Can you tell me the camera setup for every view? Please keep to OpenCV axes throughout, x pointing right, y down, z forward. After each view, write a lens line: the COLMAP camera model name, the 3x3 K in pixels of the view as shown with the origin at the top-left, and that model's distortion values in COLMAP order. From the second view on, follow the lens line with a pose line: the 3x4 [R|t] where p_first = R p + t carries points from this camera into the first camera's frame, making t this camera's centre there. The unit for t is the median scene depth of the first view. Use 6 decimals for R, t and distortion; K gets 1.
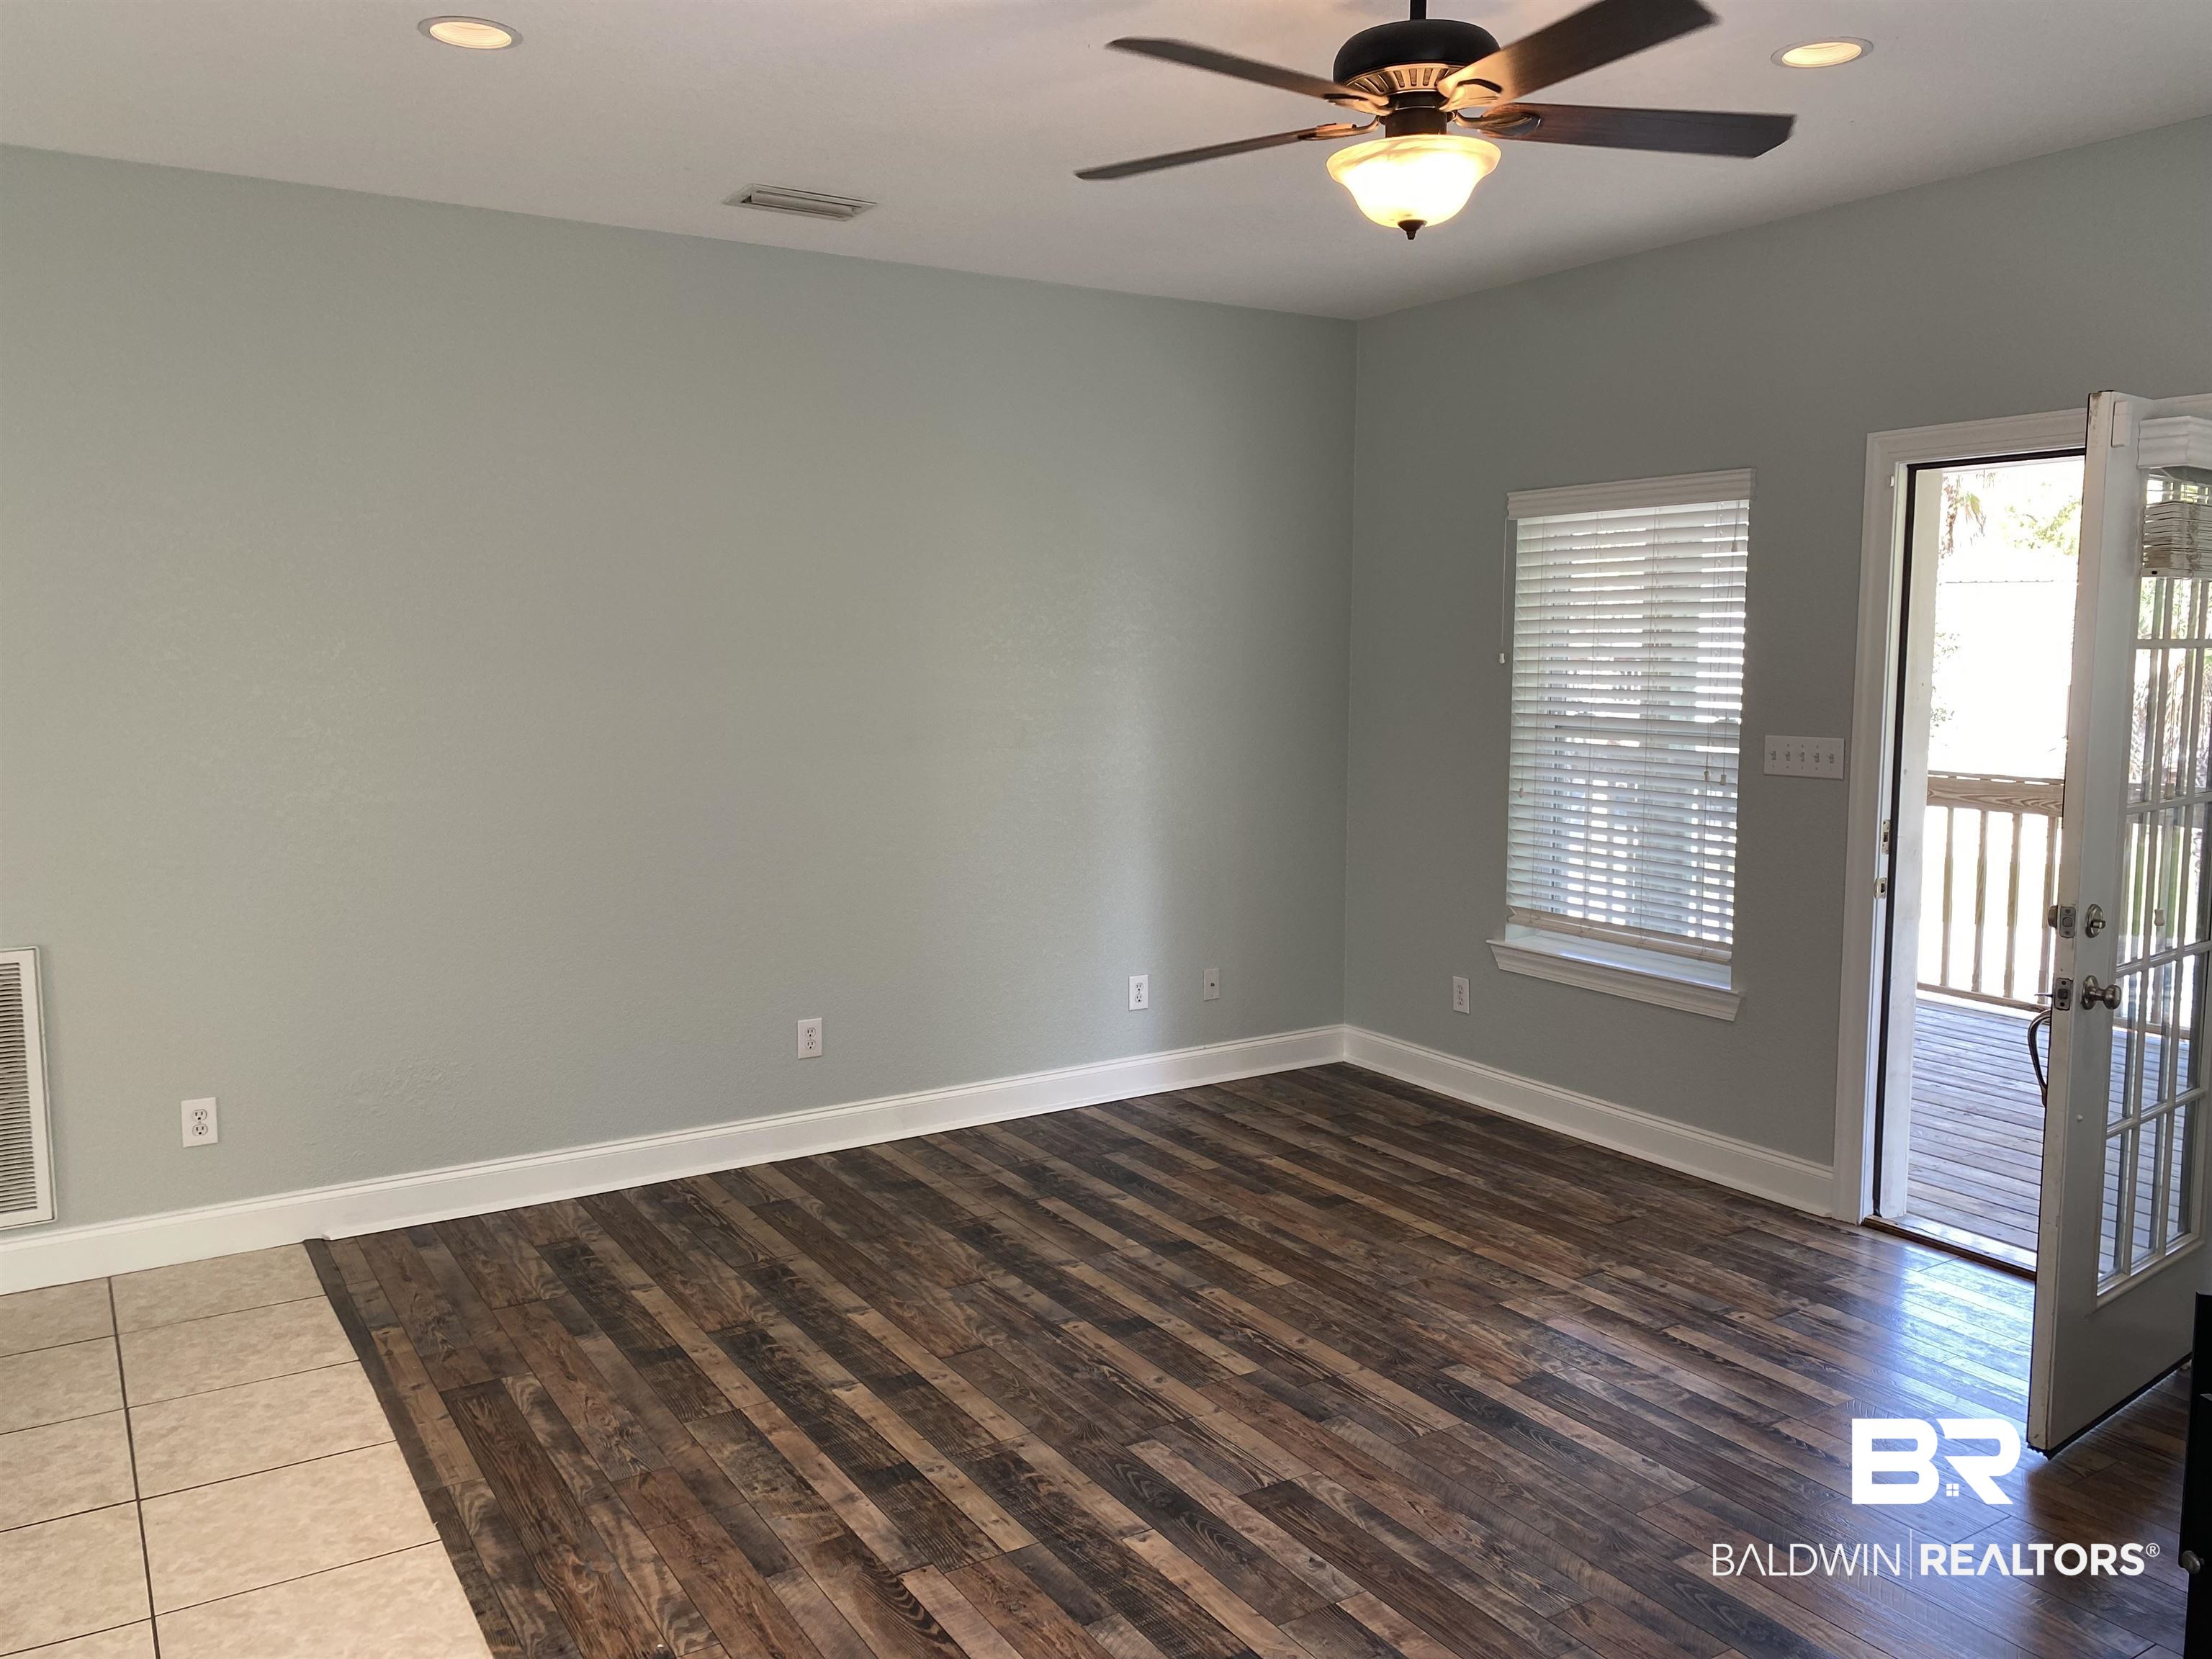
lens RADIAL K [[1705.6, 0, 1108.8], [0, 1705.6, 822.4], [0, 0, 1]] dist [0.045043, -0.020639]
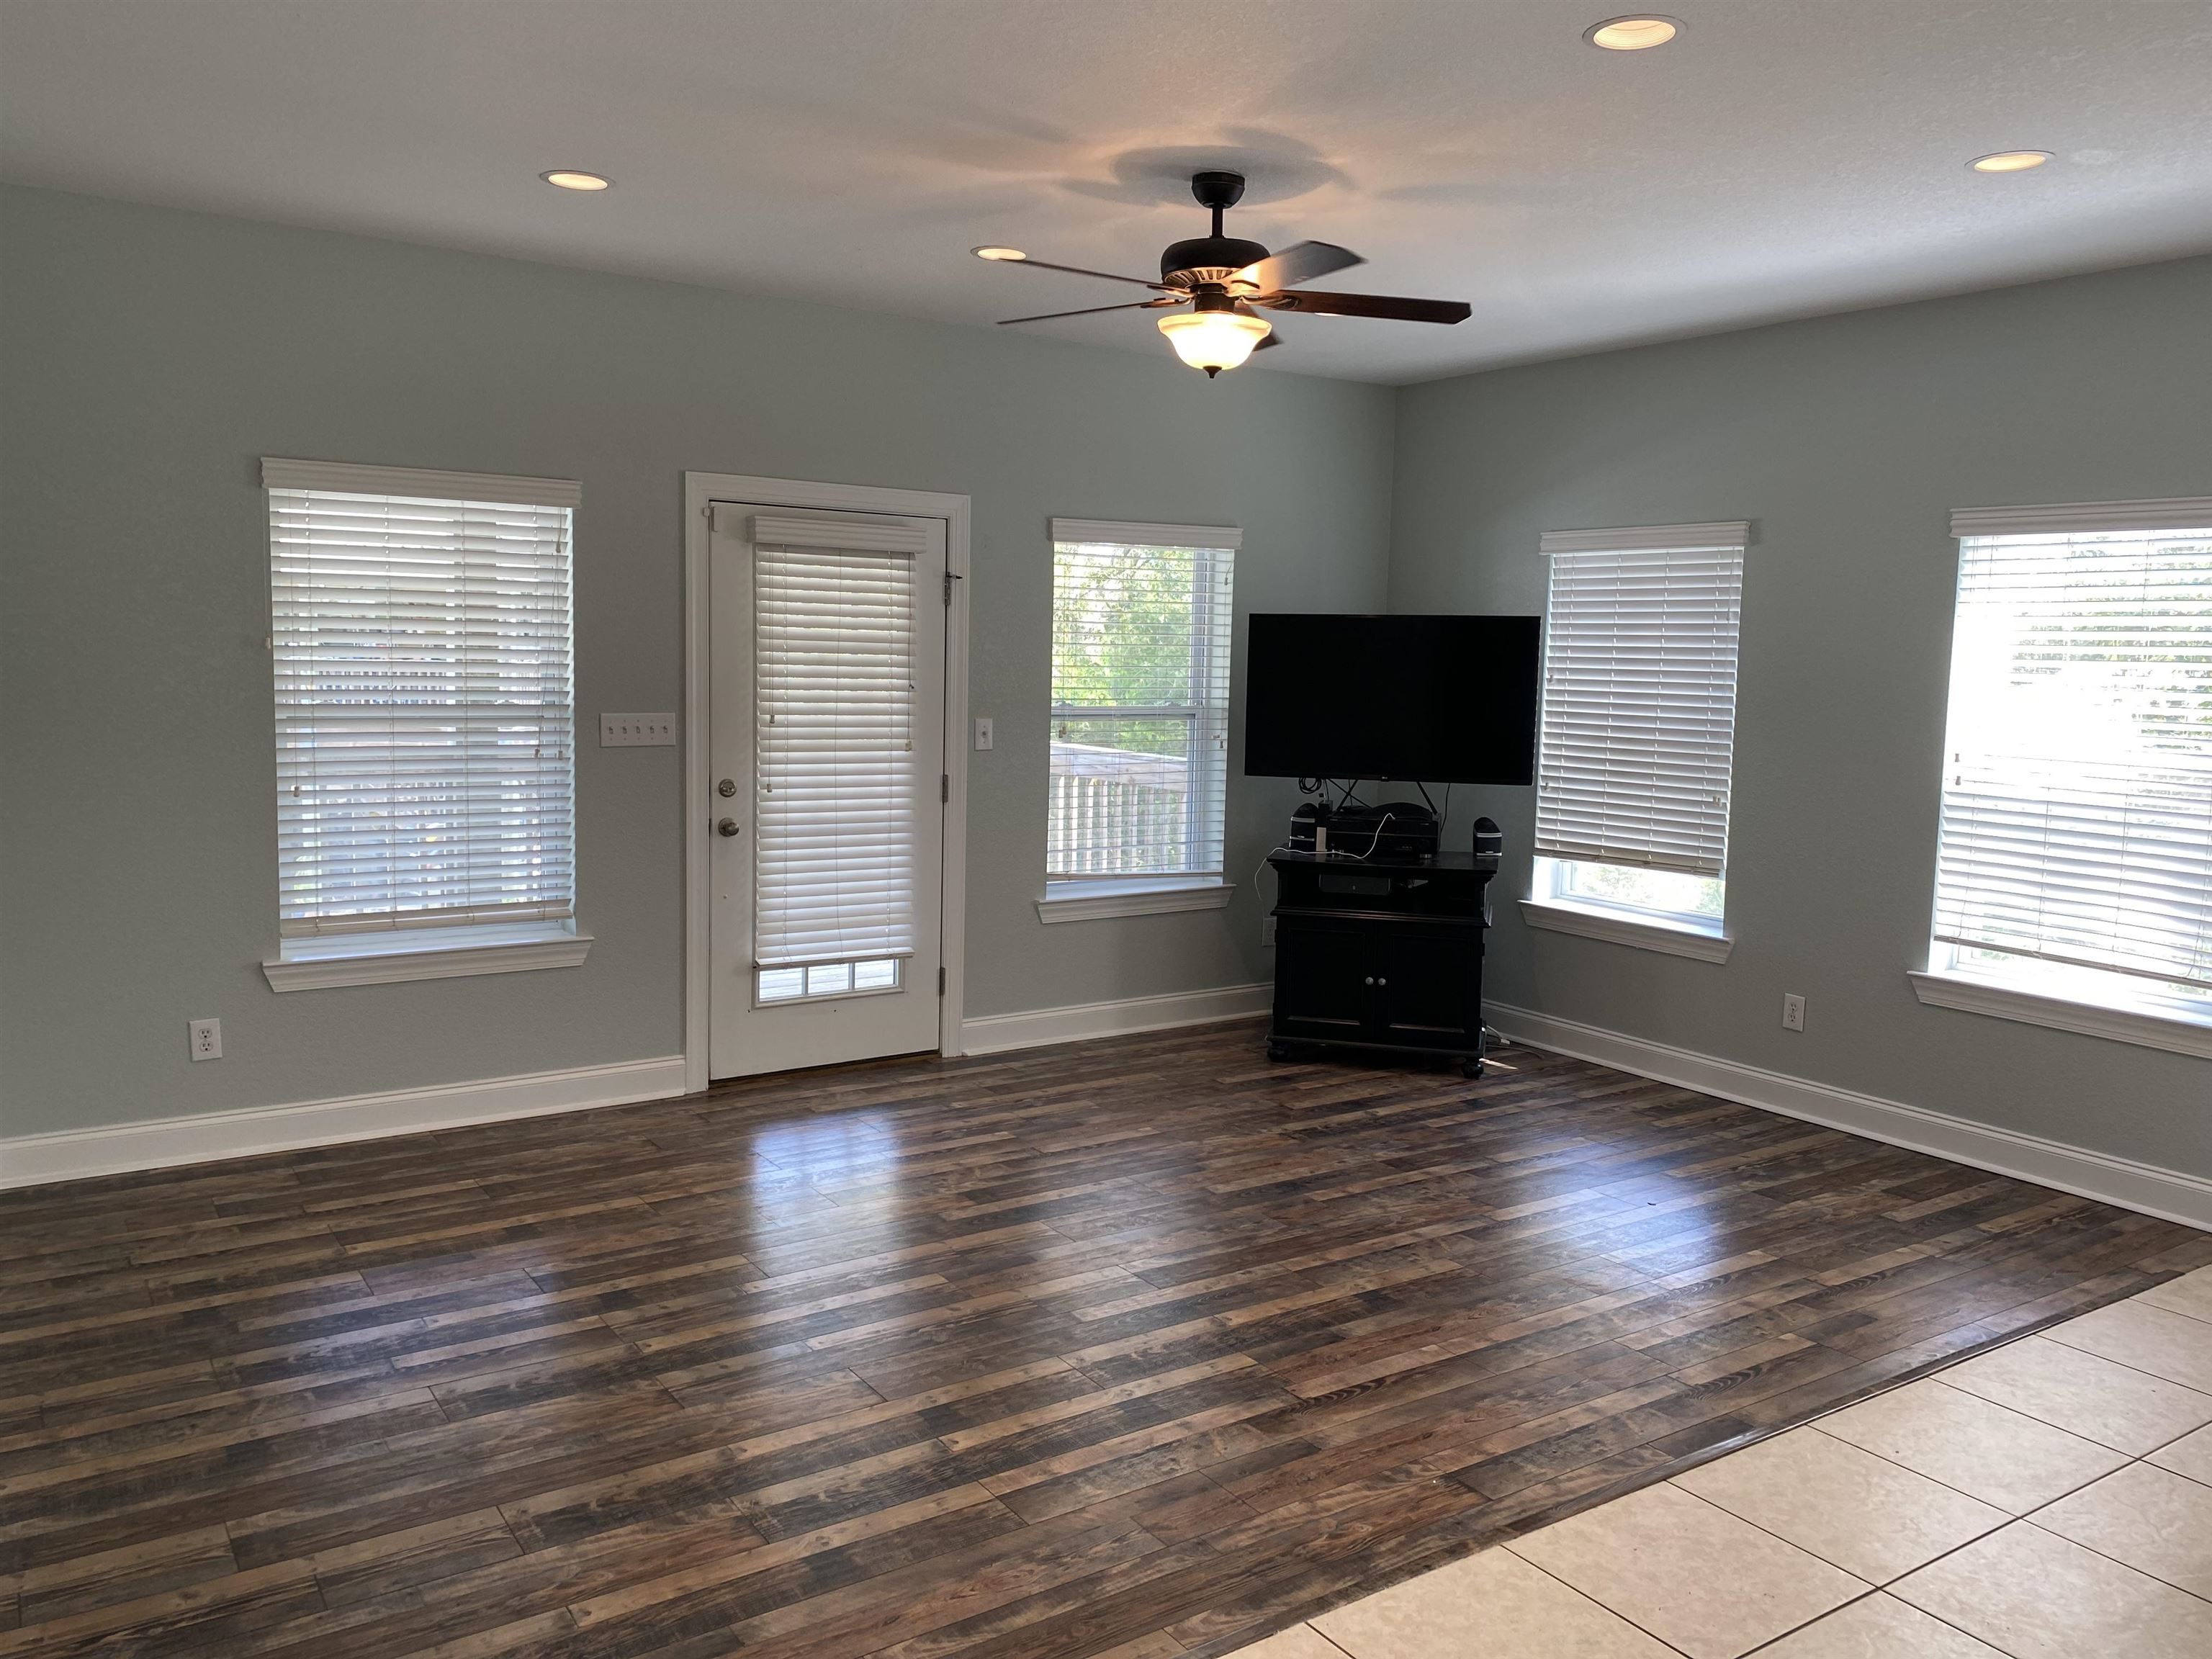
lens RADIAL K [[1705.6, 0, 1108.6], [0, 1705.6, 836.0], [0, 0, 1]] dist [0.045043, -0.020639]
pose [[-0.038618, -0.112175, 0.992938, -0.814182], [0.086567, 0.989568, 0.115161, -0.074028], [-0.995497, 0.090403, -0.028505, 0.714193]]
